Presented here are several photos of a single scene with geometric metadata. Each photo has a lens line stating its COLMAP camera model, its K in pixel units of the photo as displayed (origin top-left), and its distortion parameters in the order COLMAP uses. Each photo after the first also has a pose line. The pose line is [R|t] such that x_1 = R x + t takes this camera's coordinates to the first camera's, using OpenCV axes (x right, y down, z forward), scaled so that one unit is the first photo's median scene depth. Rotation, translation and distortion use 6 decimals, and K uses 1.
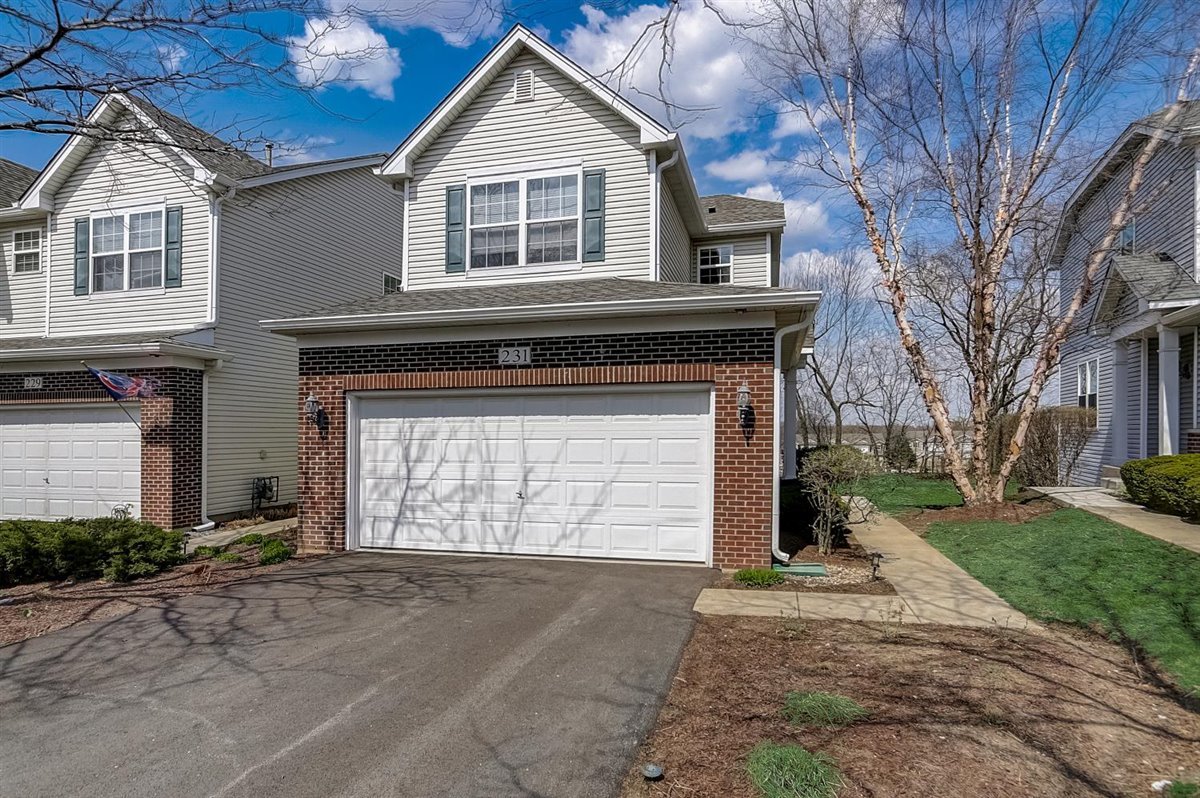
lens RADIAL K [[642.0, 0, 603.9], [0, 642.0, 438.3], [0, 0, 1]] dist [-0.004867, -0.002357]
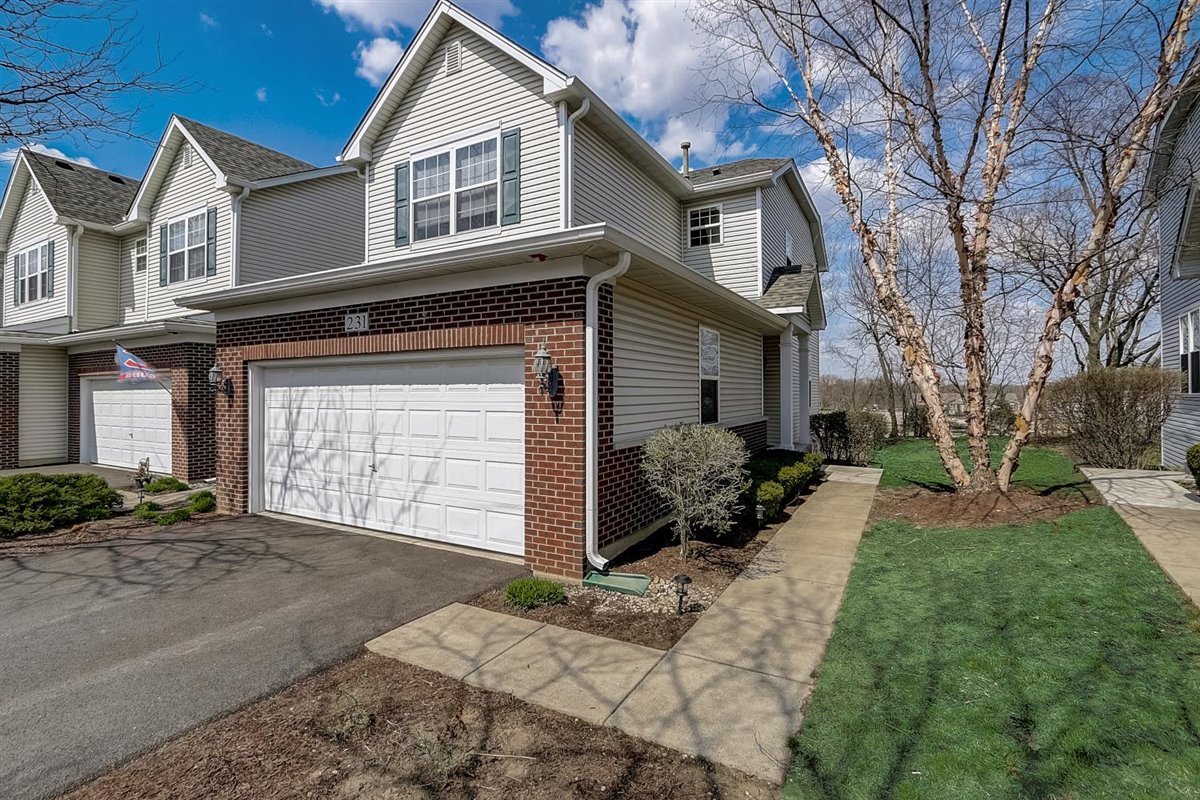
lens RADIAL K [[542.6, 0, 600.1], [0, 542.6, 388.8], [0, 0, 1]] dist [-0.015045, 0.001626]
pose [[0.968522, -0.000394, -0.248929, 0.327294], [-0.003645, 0.999869, -0.015762, -0.014930], [0.248902, 0.016173, 0.968394, 0.251875]]
